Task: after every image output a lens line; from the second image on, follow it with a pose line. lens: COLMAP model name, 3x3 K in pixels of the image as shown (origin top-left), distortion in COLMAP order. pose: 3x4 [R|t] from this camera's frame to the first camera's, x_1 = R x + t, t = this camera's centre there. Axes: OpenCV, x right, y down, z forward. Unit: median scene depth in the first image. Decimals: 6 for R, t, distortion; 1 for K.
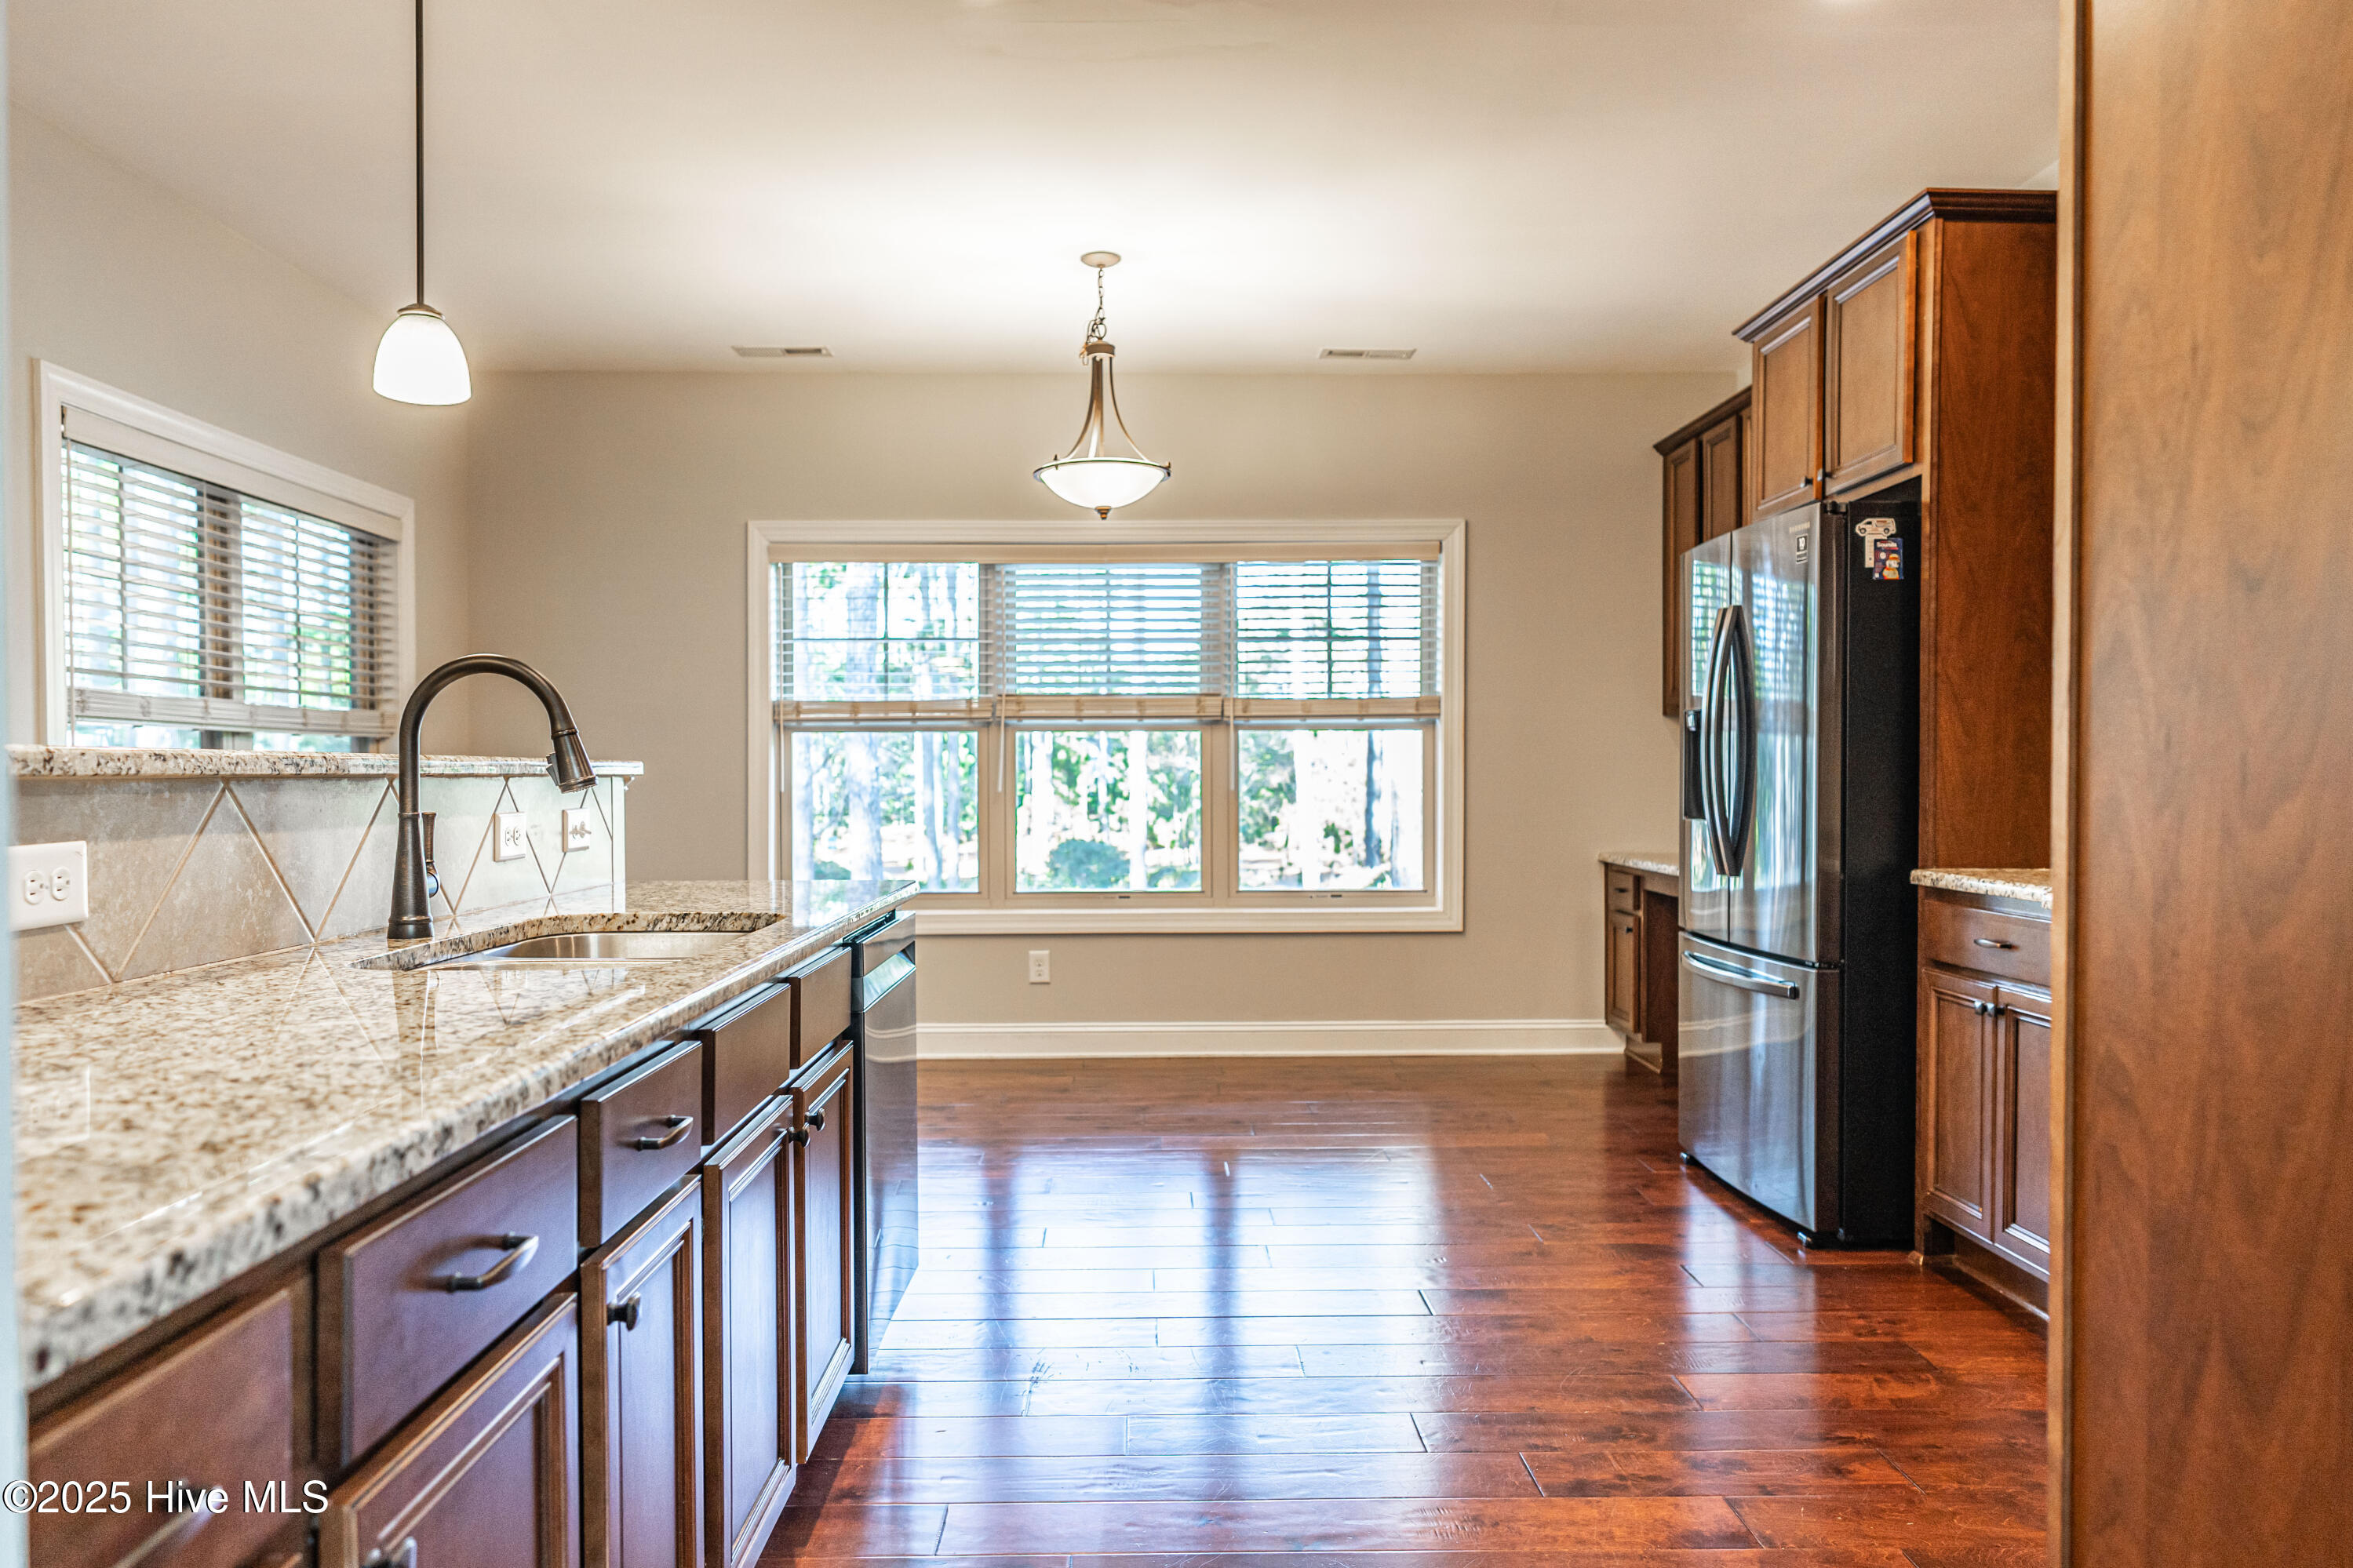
lens RADIAL K [[1596.6, 0, 1185.7], [0, 1596.6, 790.3], [0, 0, 1]] dist [-0.002516, 0.009809]
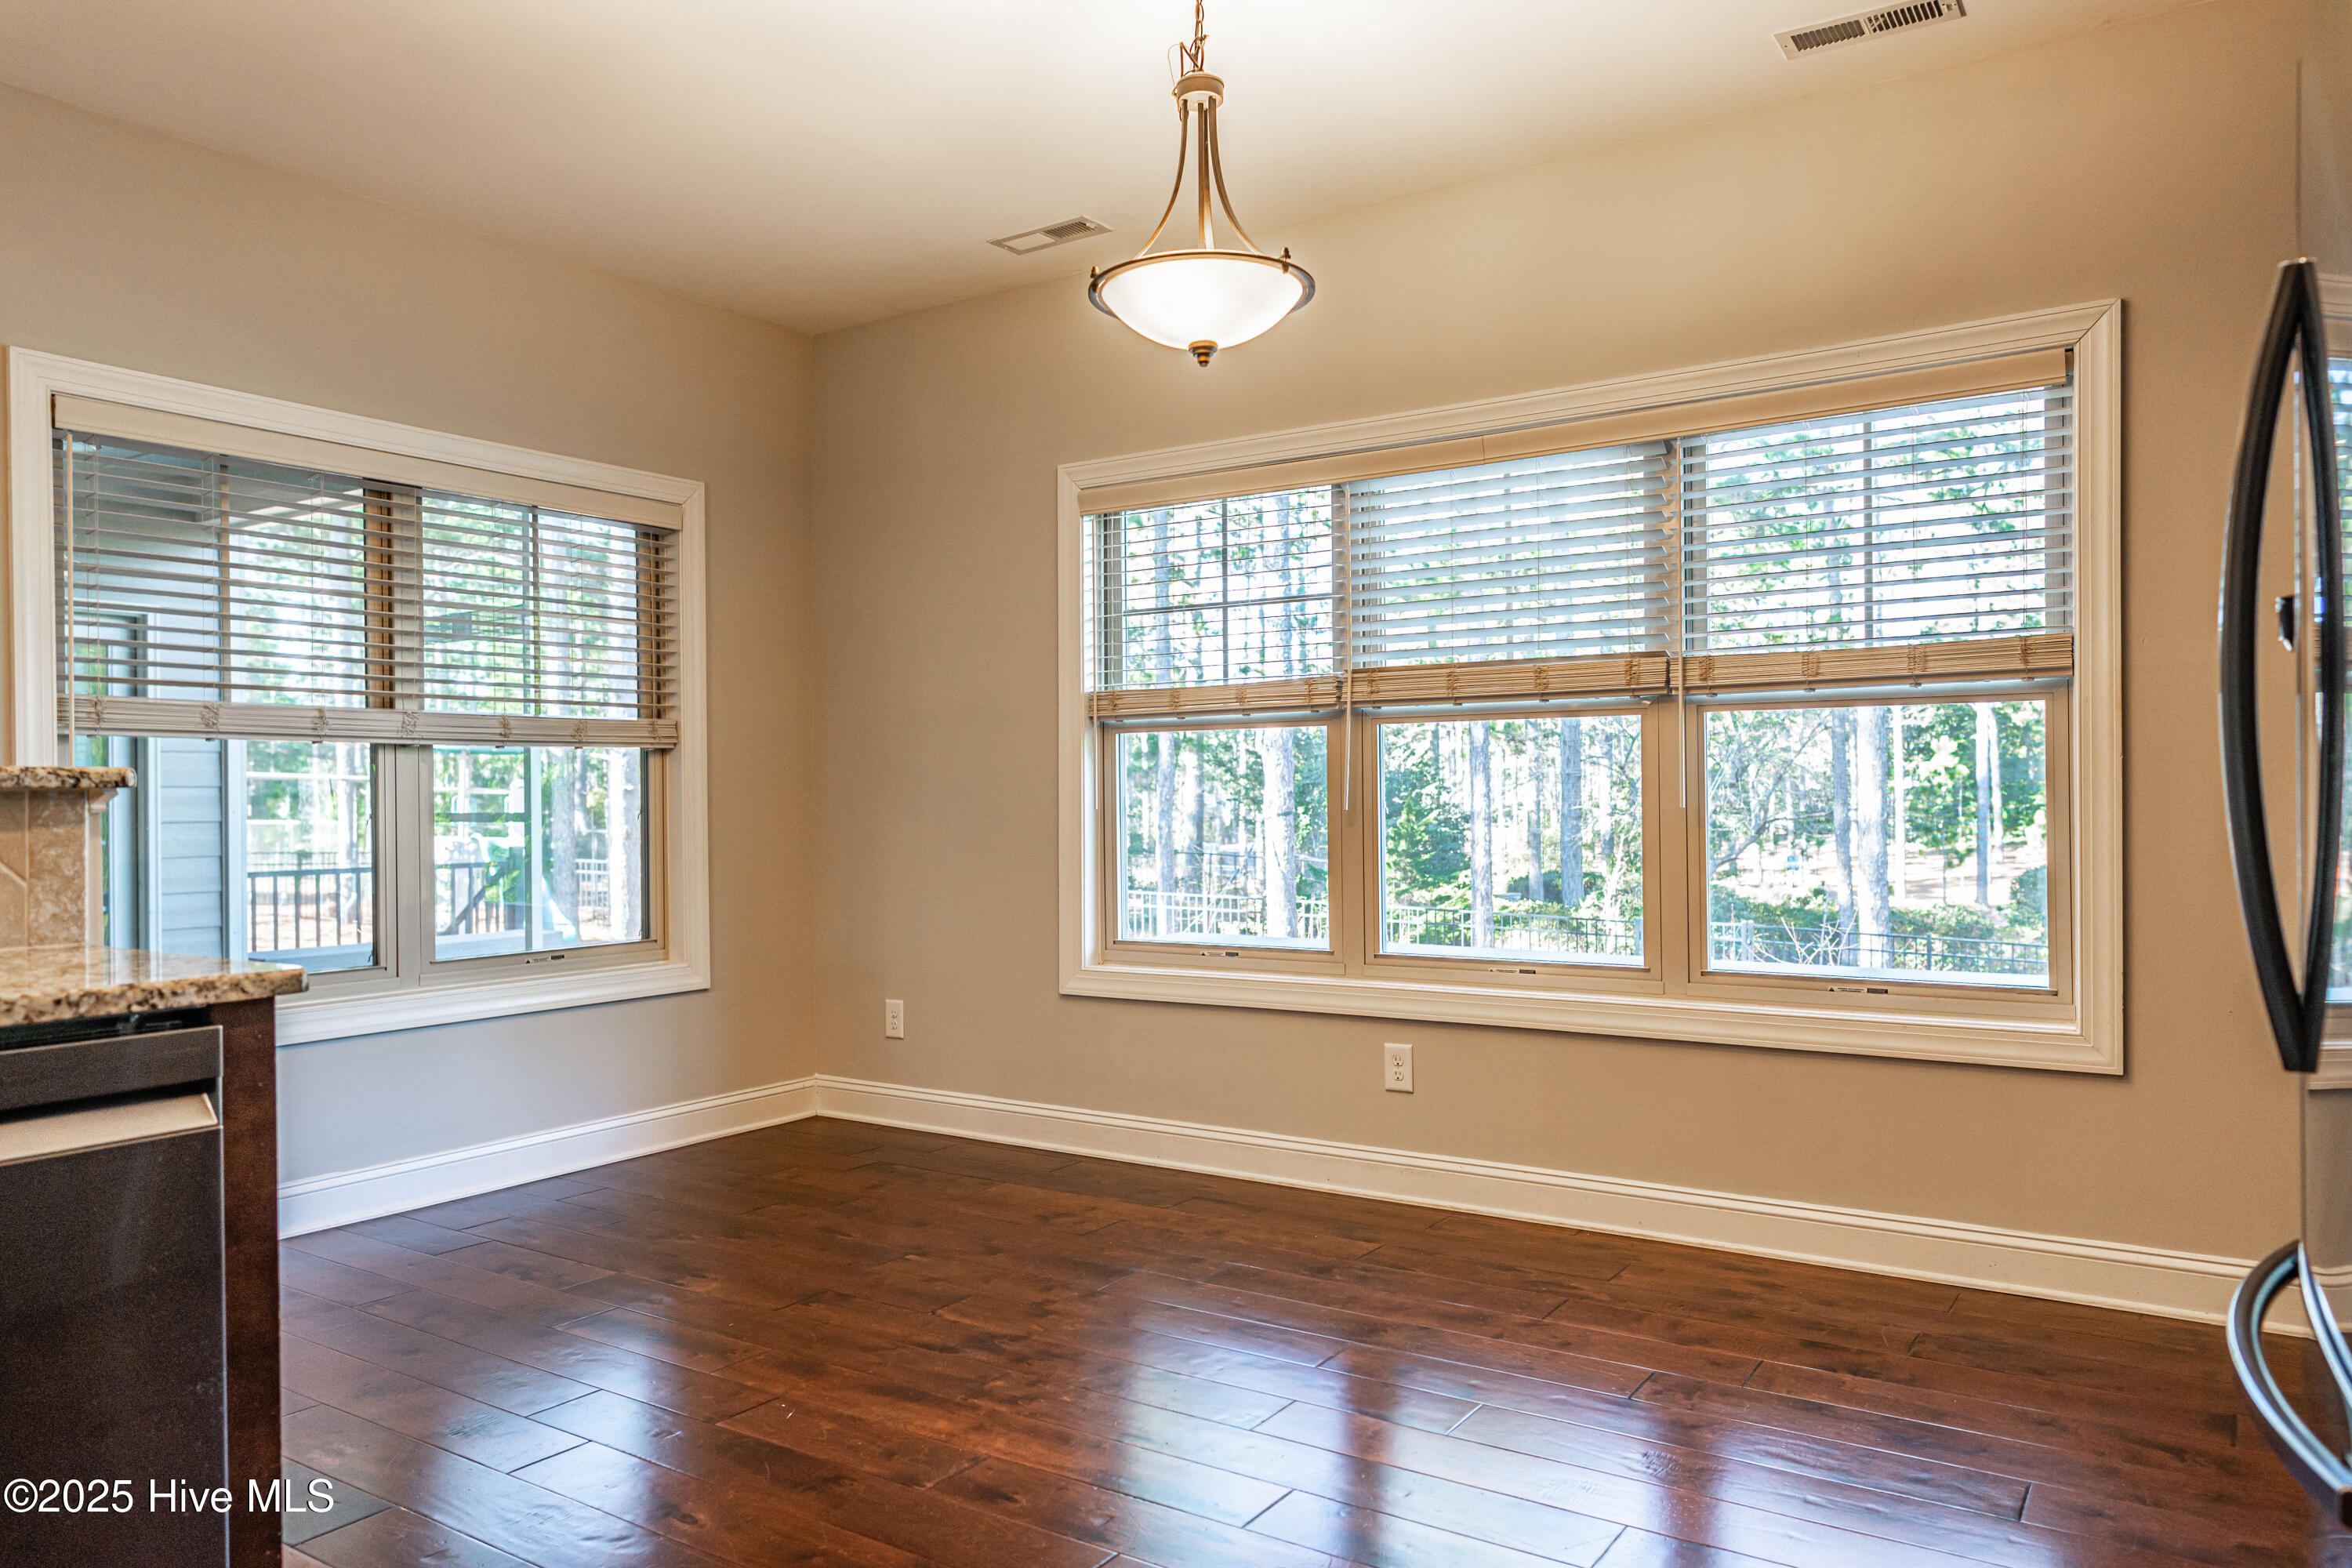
lens RADIAL K [[1596.1, 0, 1189.9], [0, 1596.1, 787.8], [0, 0, 1]] dist [-0.002516, 0.009809]
pose [[0.810906, -0.006448, -0.585140, 0.294202], [0.000625, 0.999948, -0.010153, -0.002130], [0.585175, 0.007867, 0.810869, 0.497483]]
